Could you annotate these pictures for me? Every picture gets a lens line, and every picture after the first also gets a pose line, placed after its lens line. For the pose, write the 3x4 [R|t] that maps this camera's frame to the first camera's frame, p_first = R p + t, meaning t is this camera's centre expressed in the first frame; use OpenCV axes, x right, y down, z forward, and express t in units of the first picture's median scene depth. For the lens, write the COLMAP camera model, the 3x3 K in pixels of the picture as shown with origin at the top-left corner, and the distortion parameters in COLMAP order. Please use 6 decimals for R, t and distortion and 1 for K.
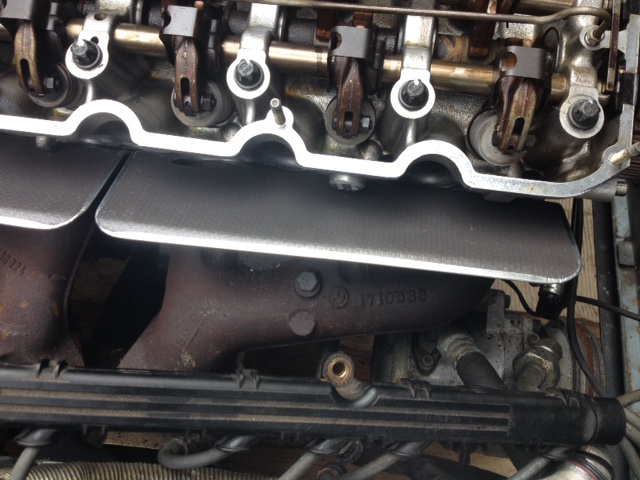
lens RADIAL K [[600.2, 0, 320.0], [0, 600.2, 240.0], [0, 0, 1]] dist [0.116339, -0.287722]
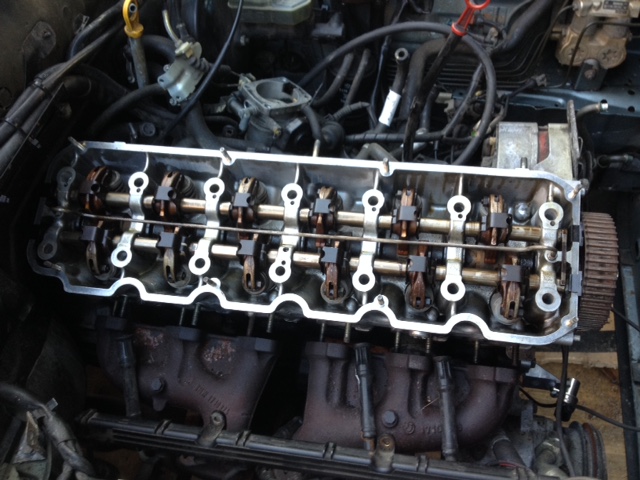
lens RADIAL K [[600.2, 0, 320.0], [0, 600.2, 240.0], [0, 0, 1]] dist [0.116339, -0.287722]
pose [[0.993048, -0.026689, -0.114643, -0.034334], [0.005143, 0.982864, -0.184259, -0.045484], [0.117596, 0.182389, 0.976169, -0.867782]]
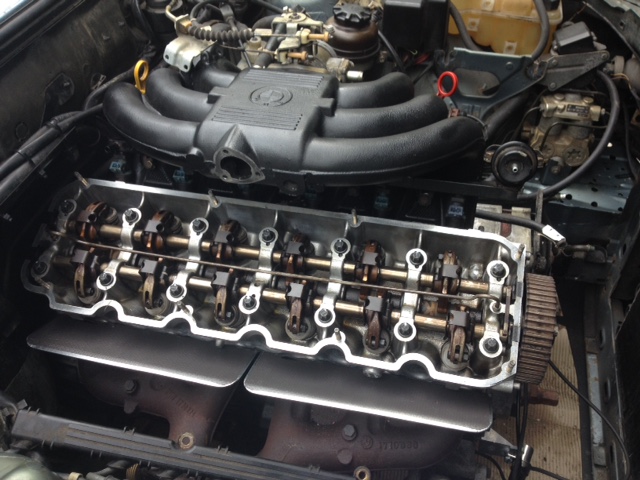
lens RADIAL K [[600.2, 0, 320.0], [0, 600.2, 240.0], [0, 0, 1]] dist [0.116339, -0.287722]
pose [[0.992528, 0.038019, -0.115943, 0.091552], [-0.076495, 0.934181, -0.348502, 0.198791], [0.095062, 0.354767, 0.930109, -0.985969]]
